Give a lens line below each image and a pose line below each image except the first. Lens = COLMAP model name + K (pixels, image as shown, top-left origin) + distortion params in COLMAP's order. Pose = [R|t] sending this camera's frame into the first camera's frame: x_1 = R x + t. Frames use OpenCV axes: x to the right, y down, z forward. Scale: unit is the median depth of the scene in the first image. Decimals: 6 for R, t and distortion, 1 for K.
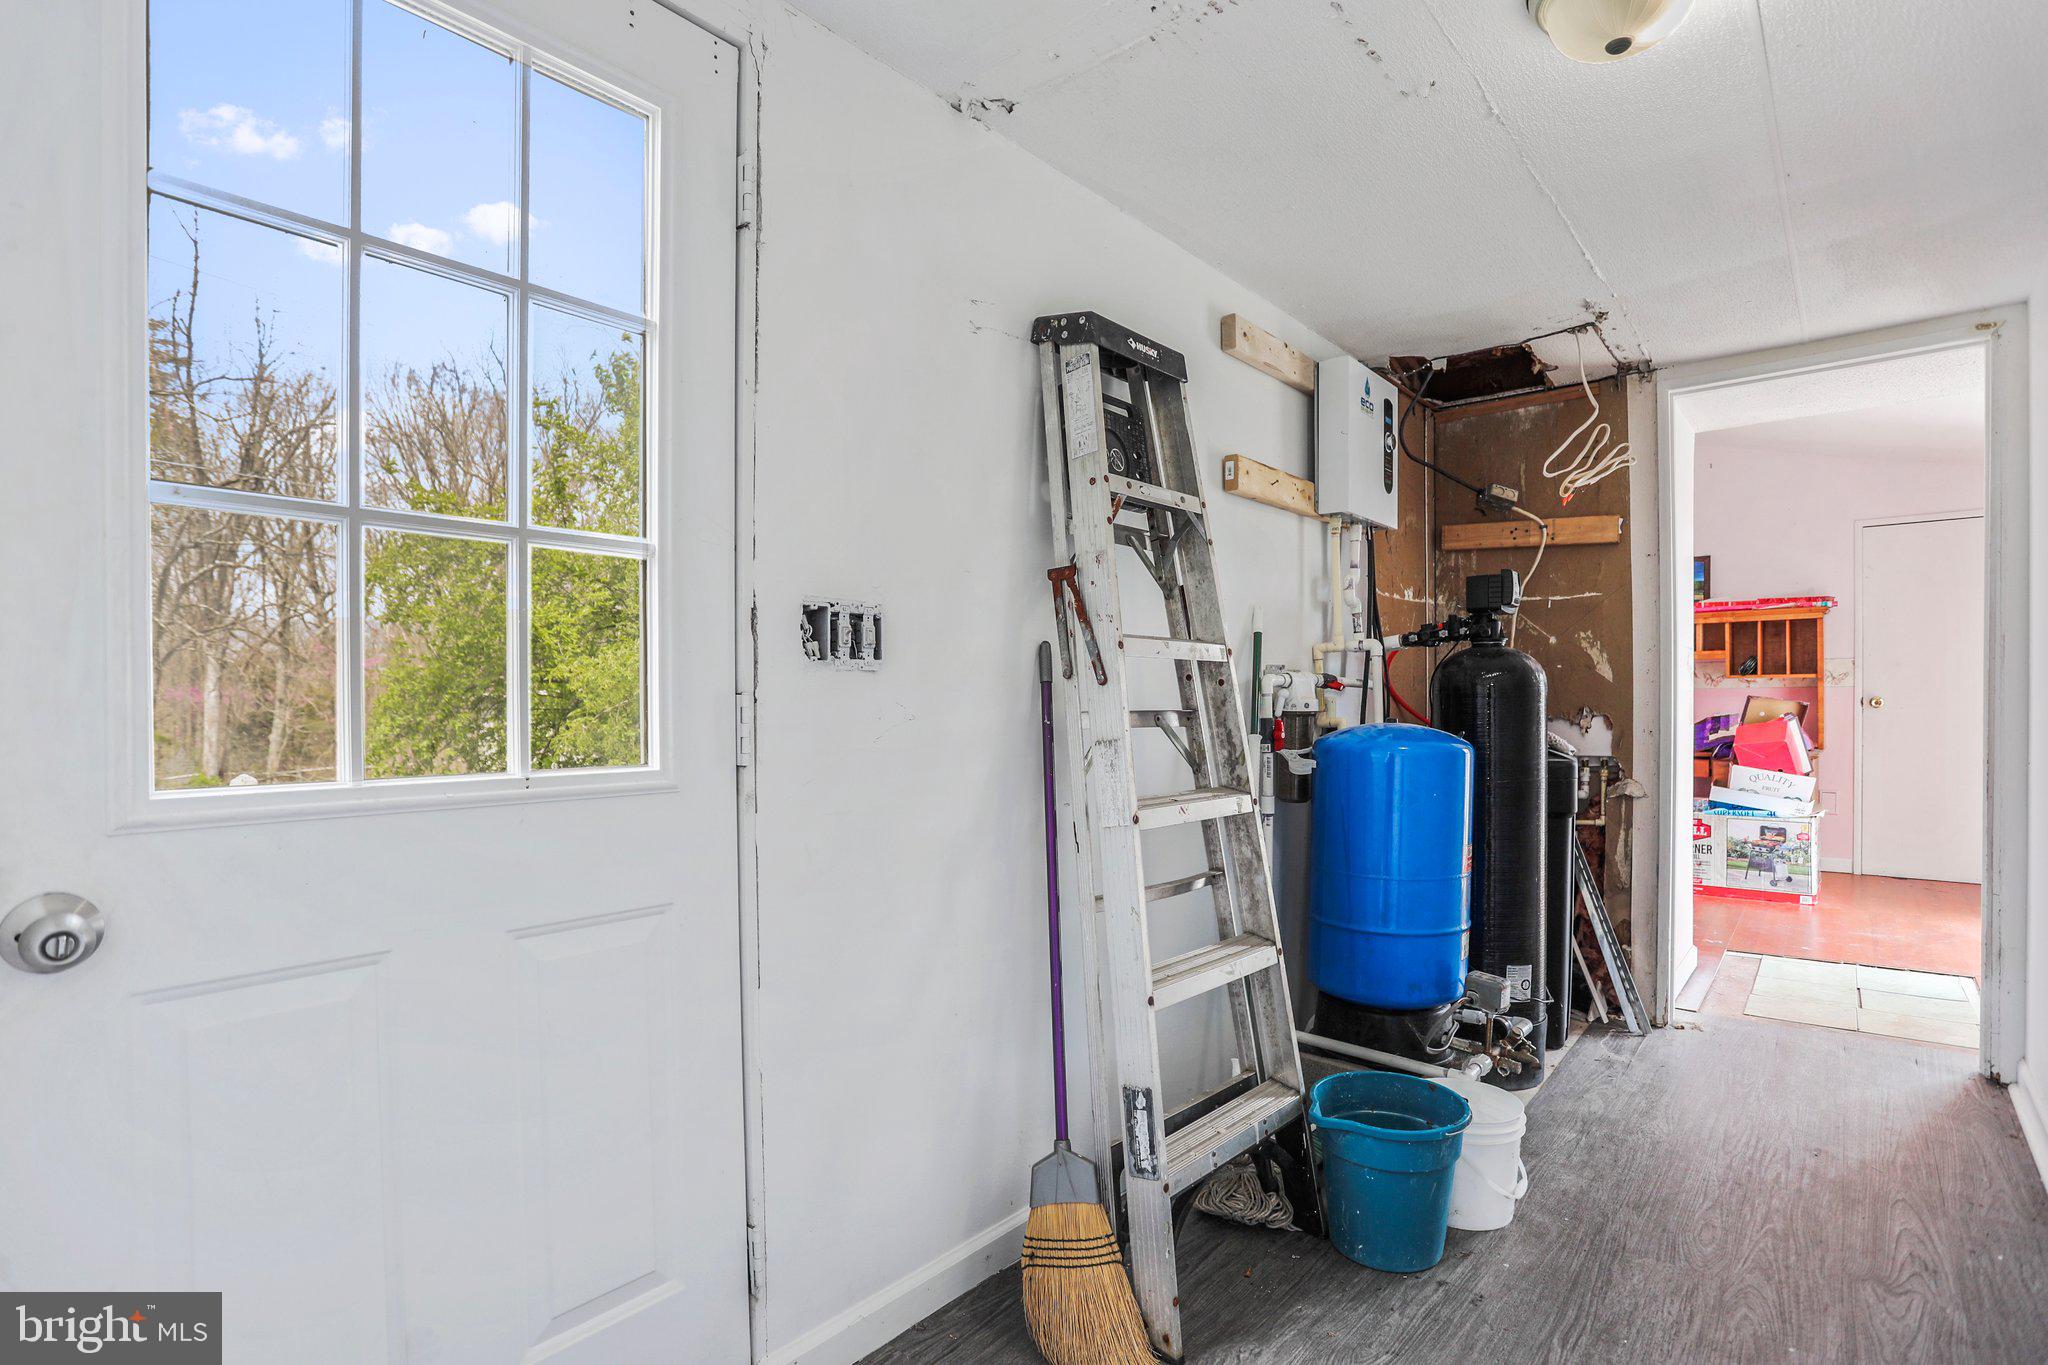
lens RADIAL K [[998.4, 0, 1021.0], [0, 998.4, 693.1], [0, 0, 1]] dist [-0.017728, 0.002423]
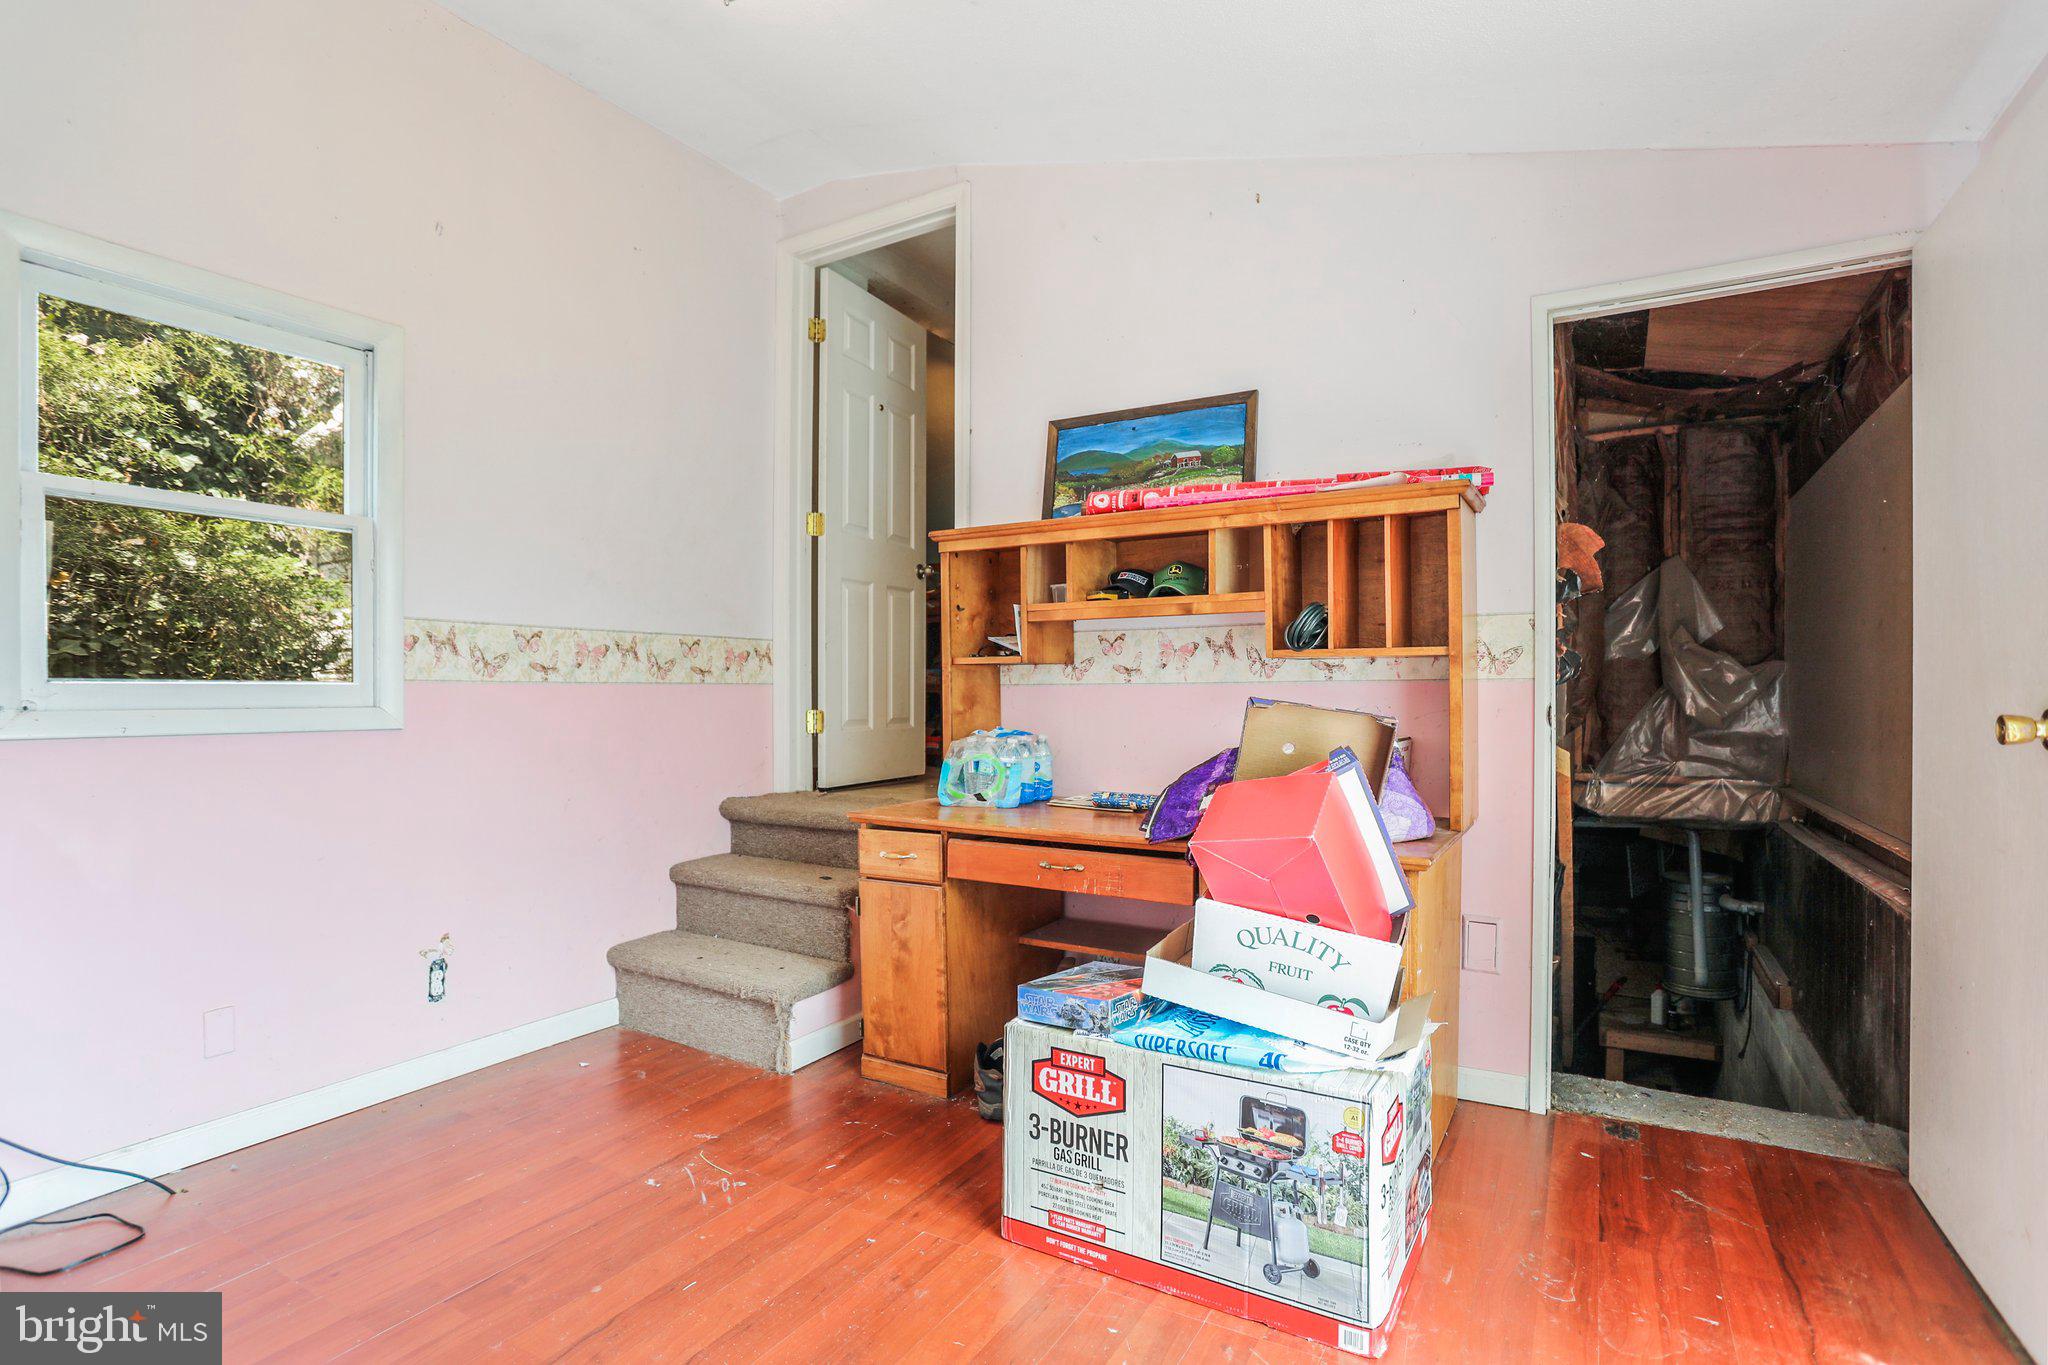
lens RADIAL K [[998.4, 0, 1025.1], [0, 998.4, 688.1], [0, 0, 1]] dist [-0.017728, 0.002423]
pose [[0.982404, 0.015761, 0.186104, 0.607221], [-0.016192, 0.999869, 0.000800, 0.000188], [-0.186067, -0.003799, 0.982530, 0.683045]]
